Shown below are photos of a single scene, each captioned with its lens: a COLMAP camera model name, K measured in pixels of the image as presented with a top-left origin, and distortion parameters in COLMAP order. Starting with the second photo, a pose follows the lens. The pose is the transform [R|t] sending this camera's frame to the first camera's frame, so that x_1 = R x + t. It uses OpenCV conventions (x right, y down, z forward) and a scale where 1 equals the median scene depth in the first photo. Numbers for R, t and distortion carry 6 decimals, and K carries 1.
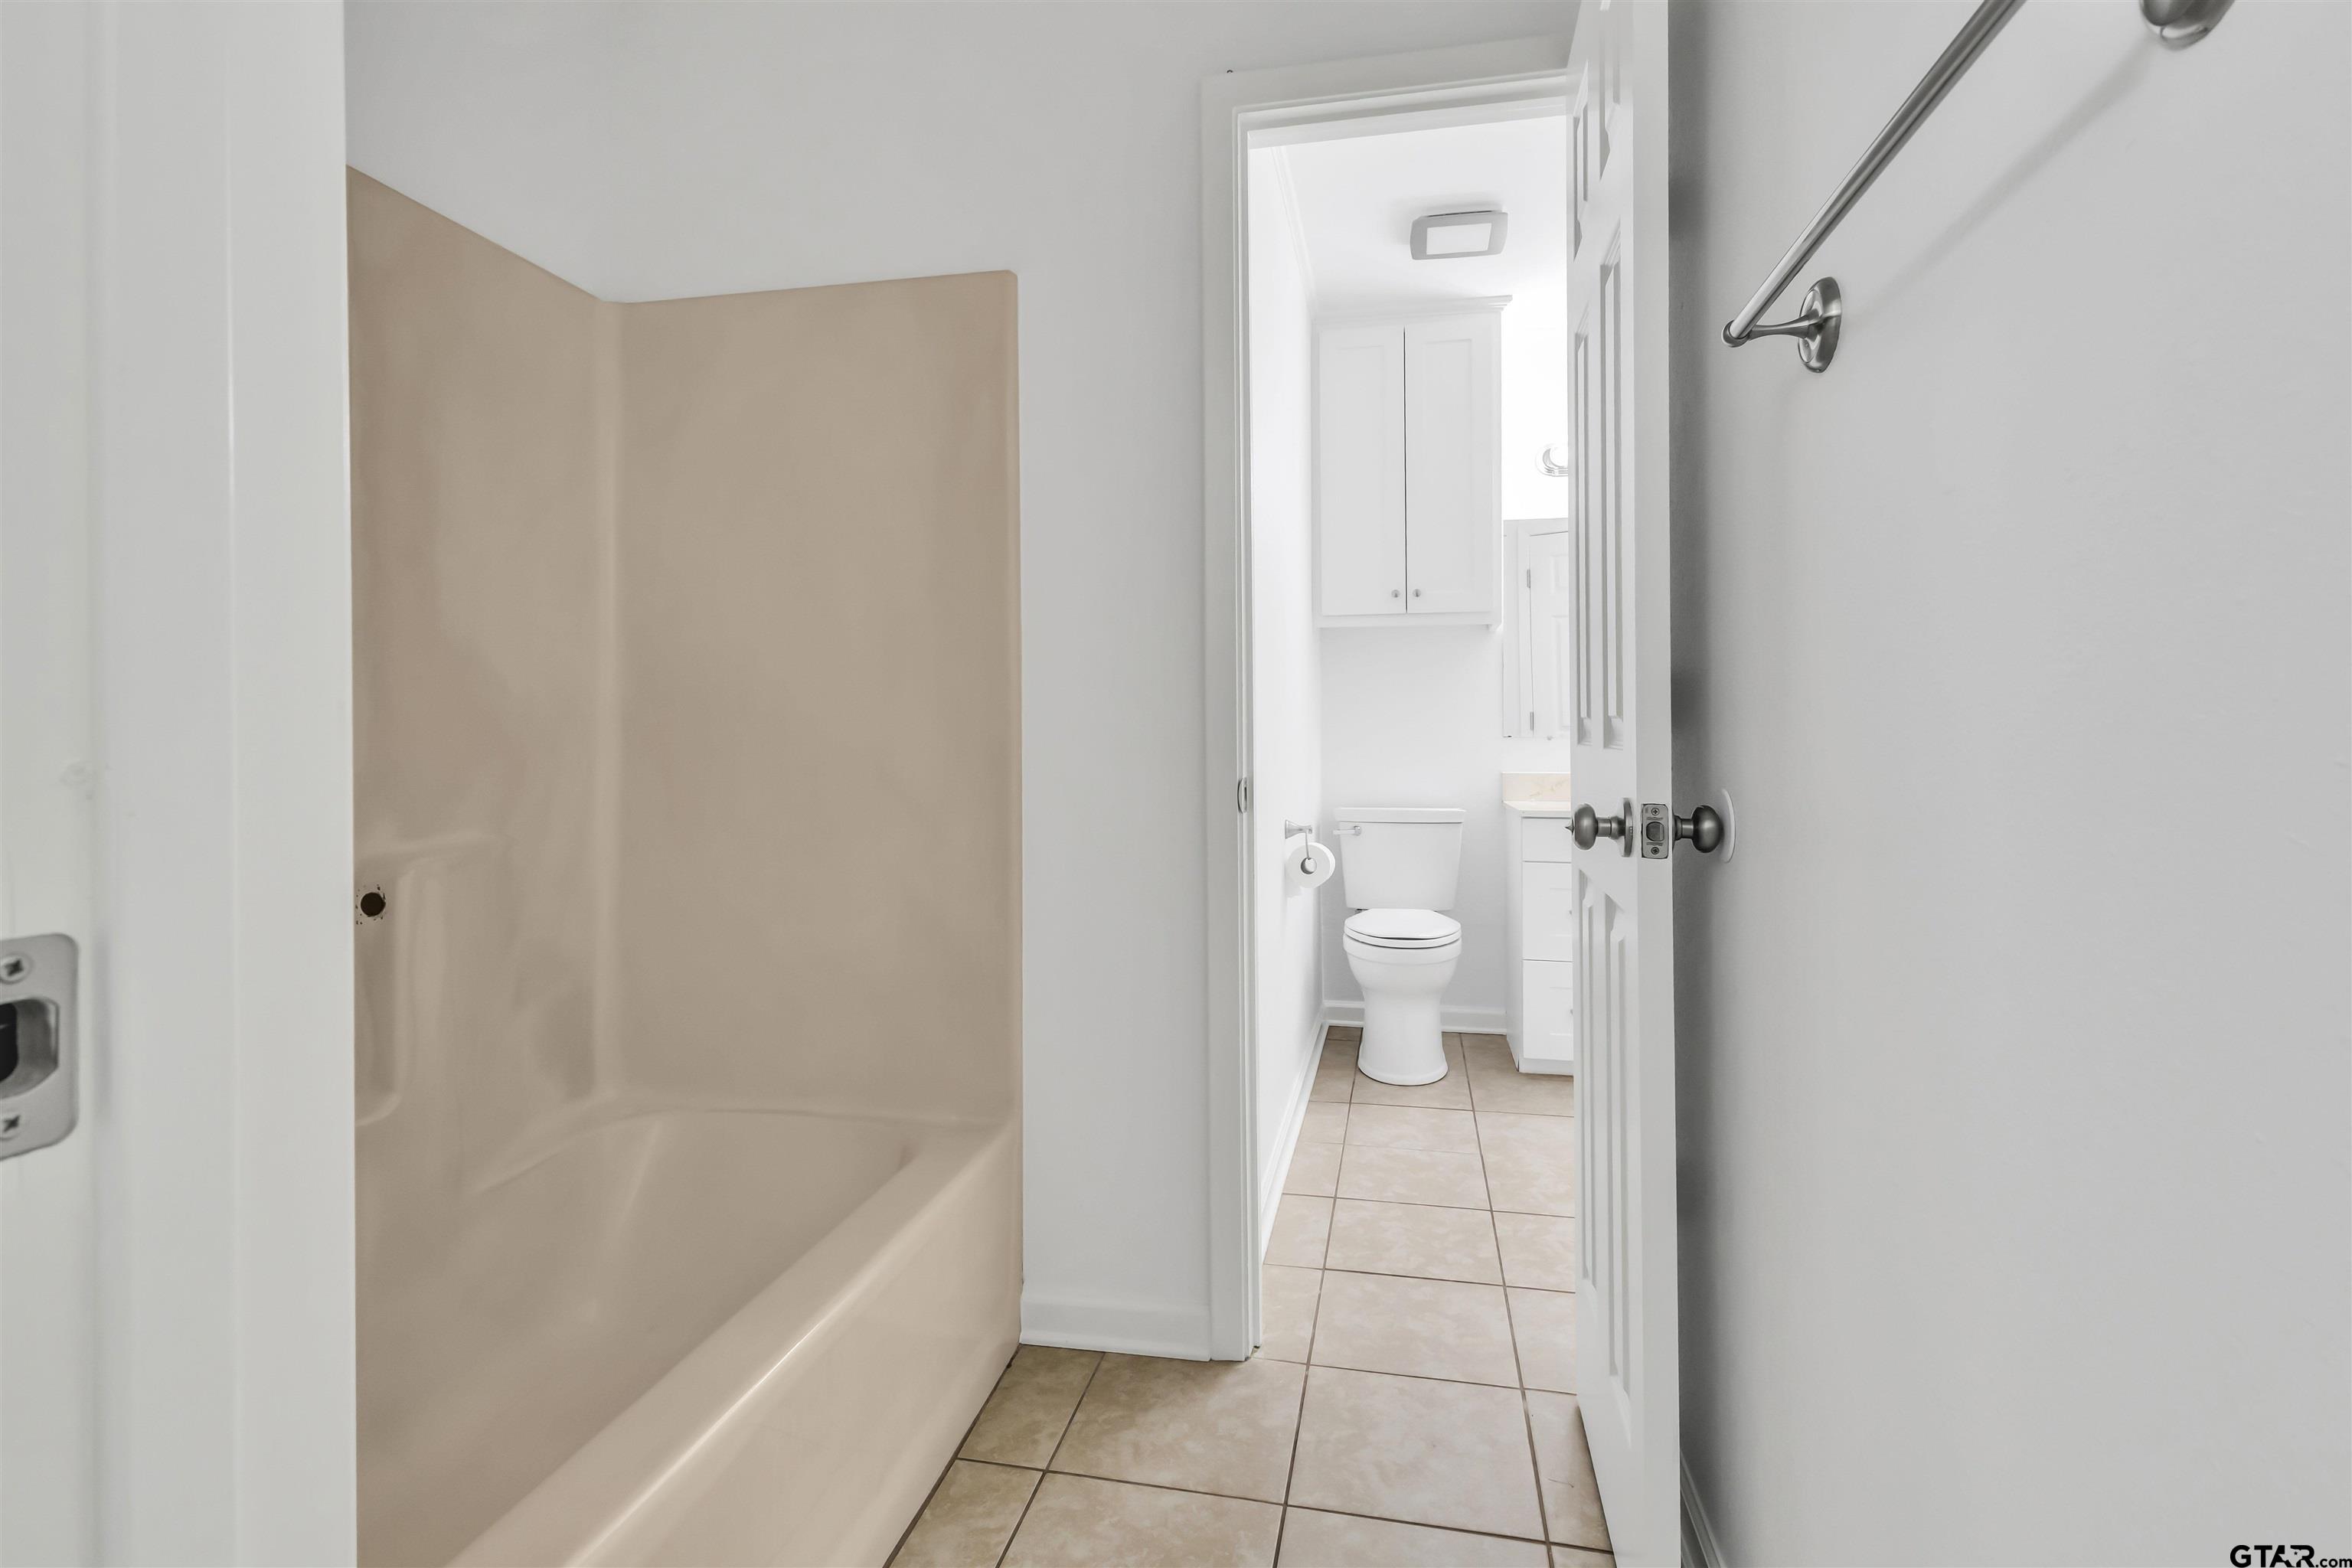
lens RADIAL K [[1128.2, 0, 1172.1], [0, 1128.2, 726.3], [0, 0, 1]] dist [0.007933, 0.000235]
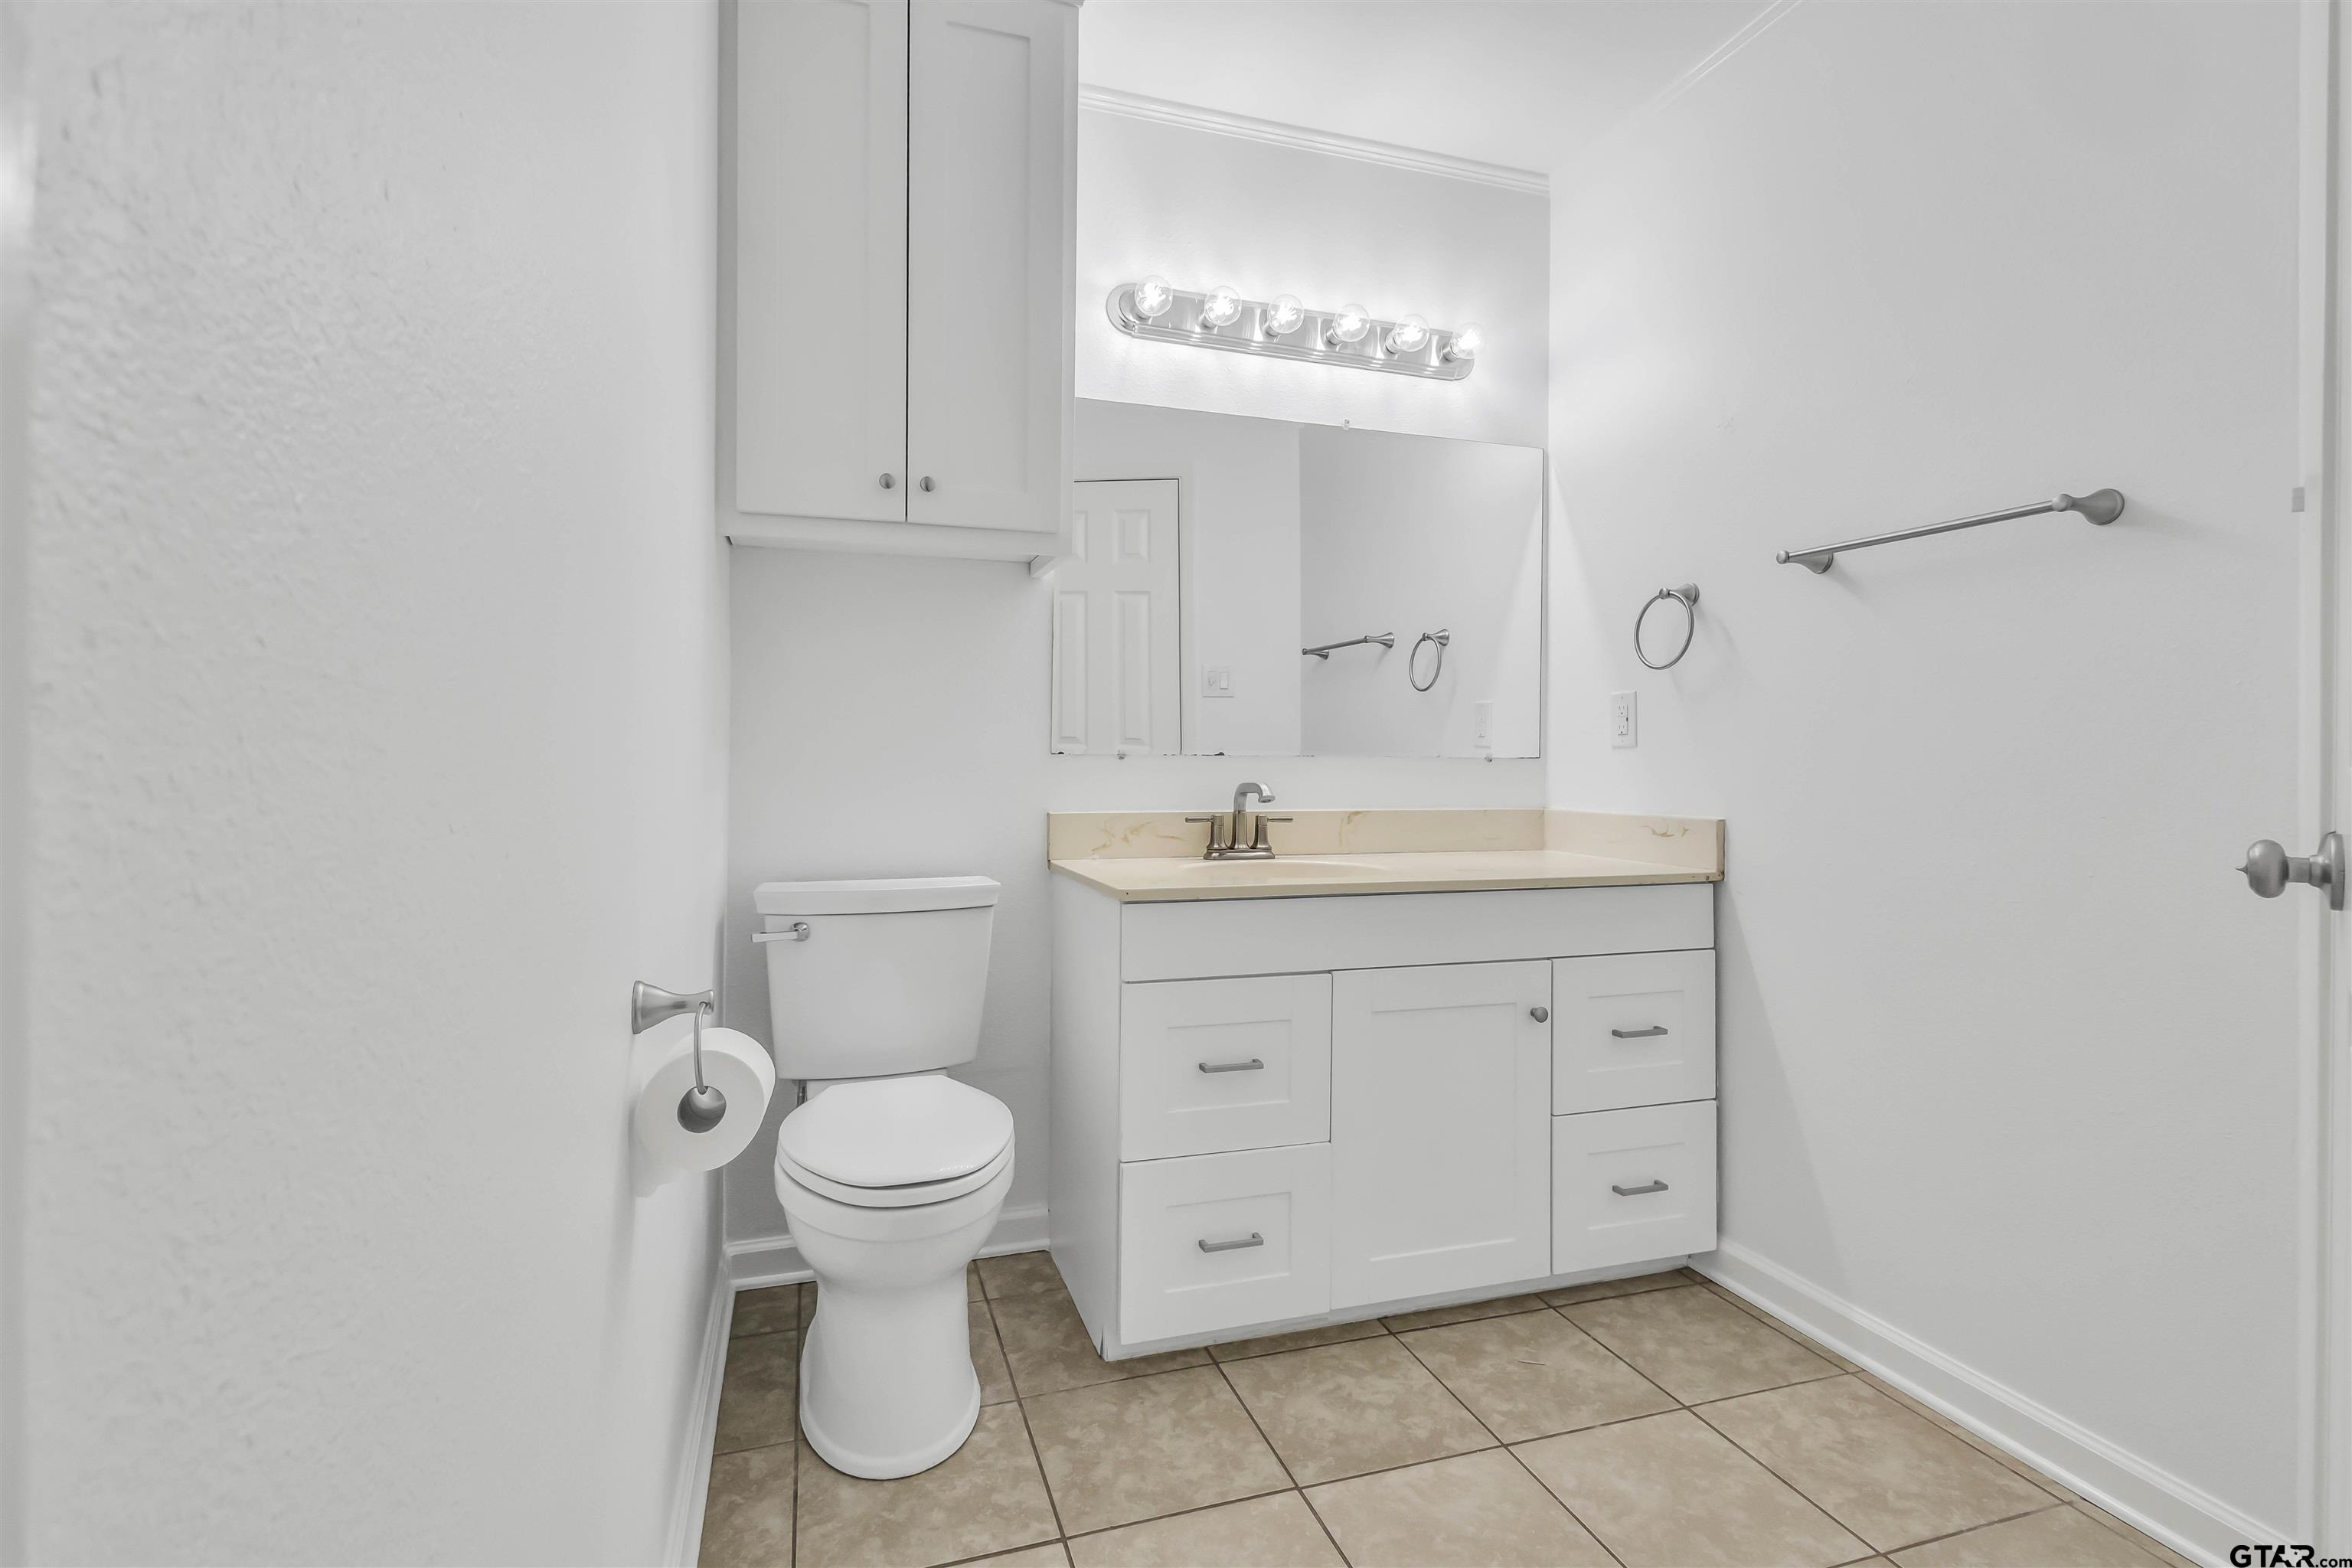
lens RADIAL K [[1128.2, 0, 1172.1], [0, 1128.2, 726.3], [0, 0, 1]] dist [0.007933, 0.000235]
pose [[0.869875, 0.018903, 0.492911, 0.055412], [-0.013250, 0.999800, -0.014960, 0.003835], [-0.493095, 0.006482, 0.869951, 0.474197]]
